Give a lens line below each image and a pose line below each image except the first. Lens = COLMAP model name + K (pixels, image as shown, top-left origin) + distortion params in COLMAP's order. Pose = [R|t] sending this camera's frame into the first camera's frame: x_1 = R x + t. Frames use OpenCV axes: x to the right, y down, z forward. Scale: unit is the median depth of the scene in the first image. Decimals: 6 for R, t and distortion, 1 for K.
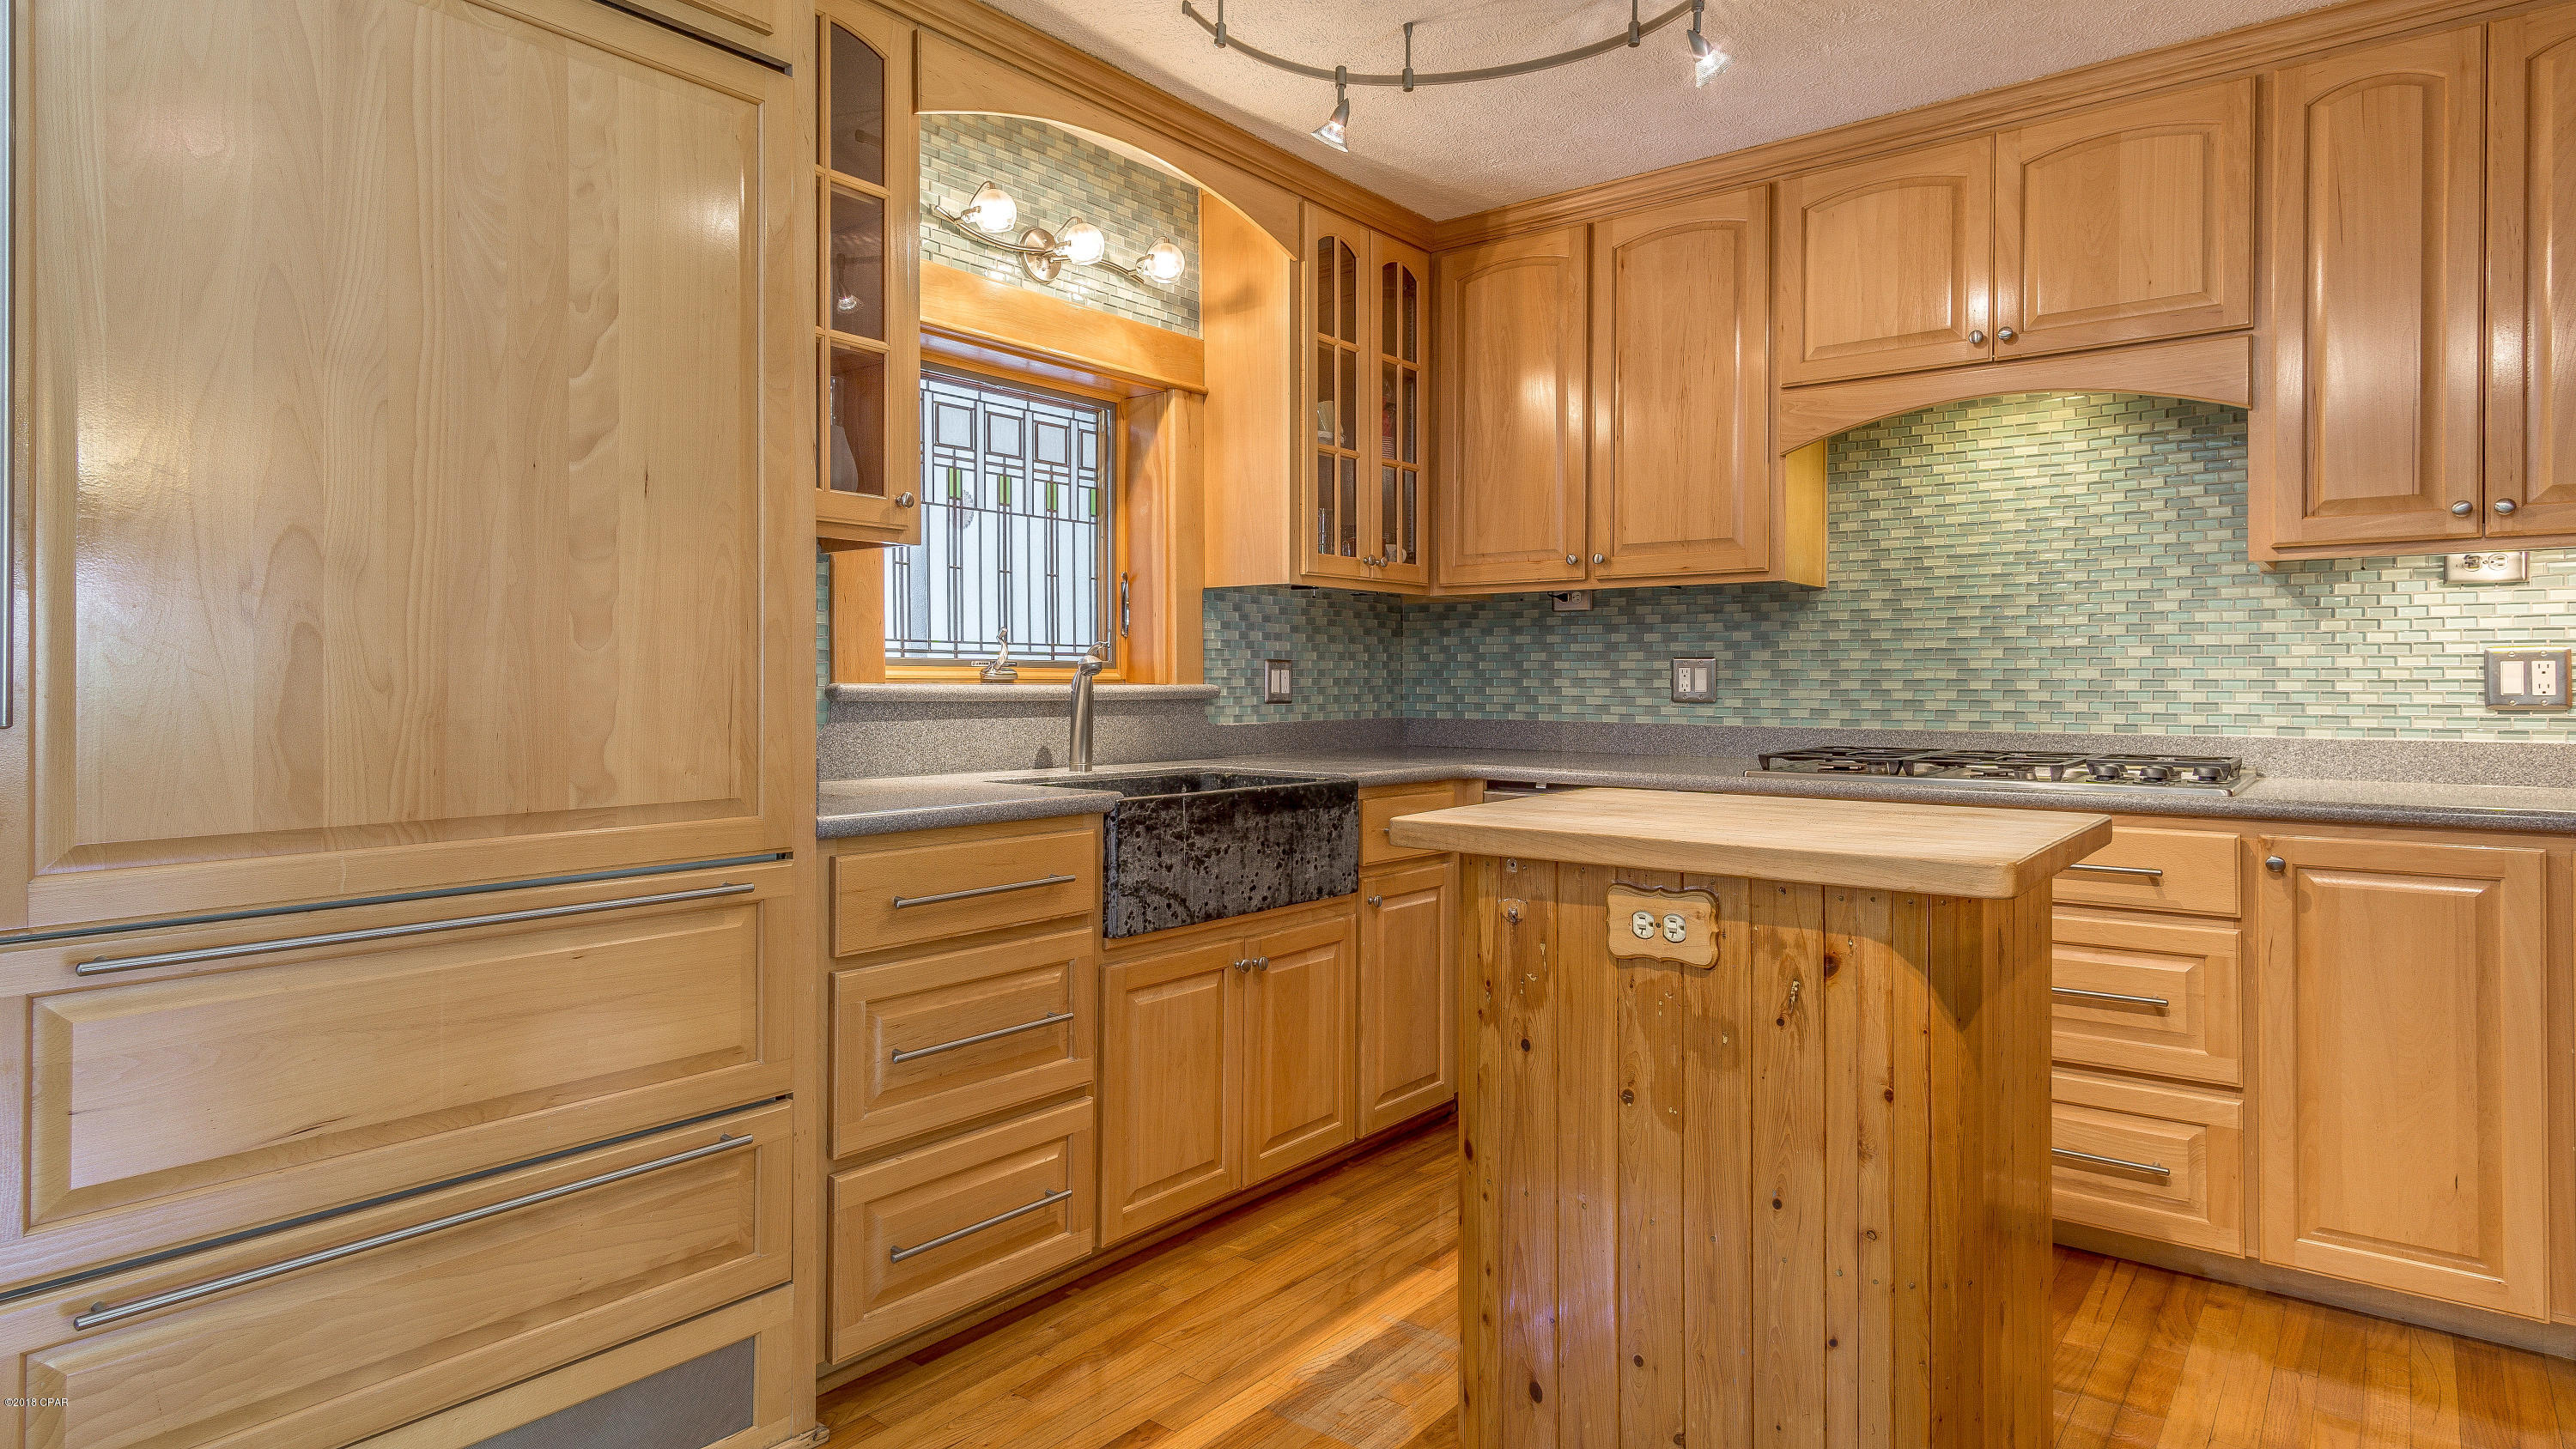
lens RADIAL K [[1396.5, 0, 1285.8], [0, 1396.5, 670.7], [0, 0, 1]] dist [0.004737, 0.001667]
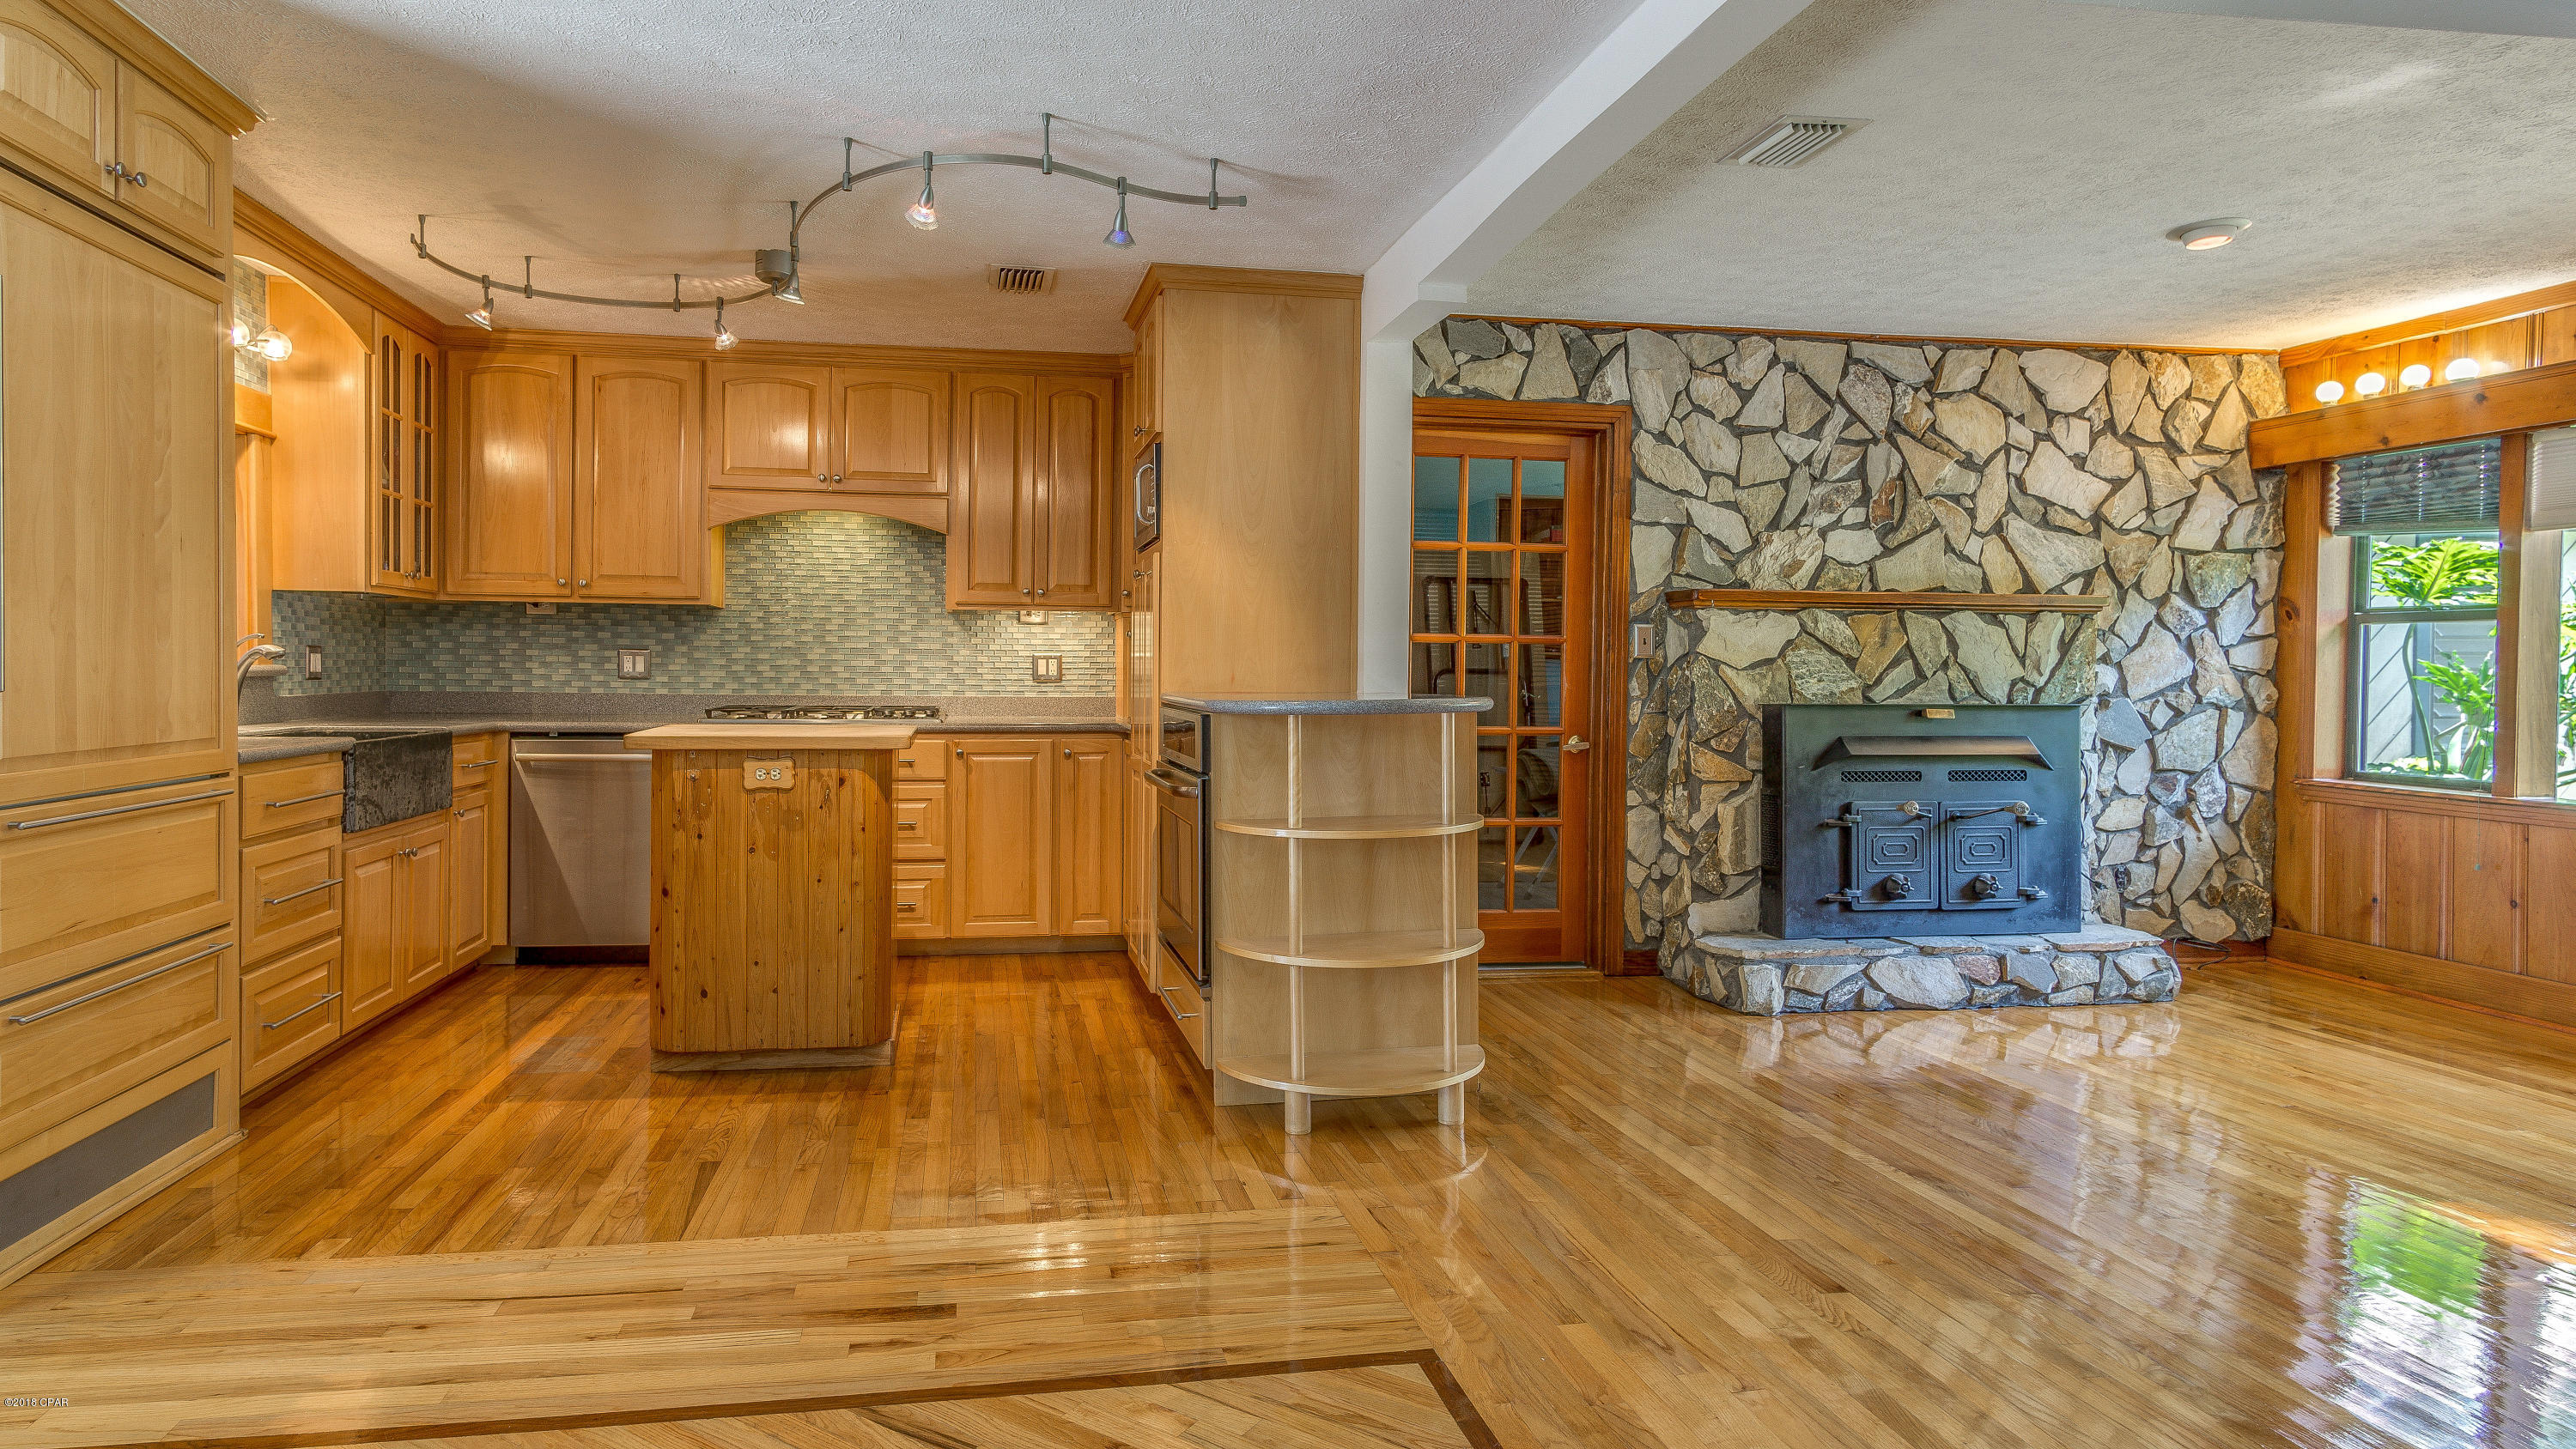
lens RADIAL K [[1721.8, 0, 1288.0], [0, 1721.8, 724.5], [0, 0, 1]] dist [0.000319, 0.000273]
pose [[0.647322, -0.020525, 0.761940, -0.858175], [-0.016112, 0.999046, 0.040600, -0.019201], [-0.762046, -0.038558, 0.646374, -0.956541]]
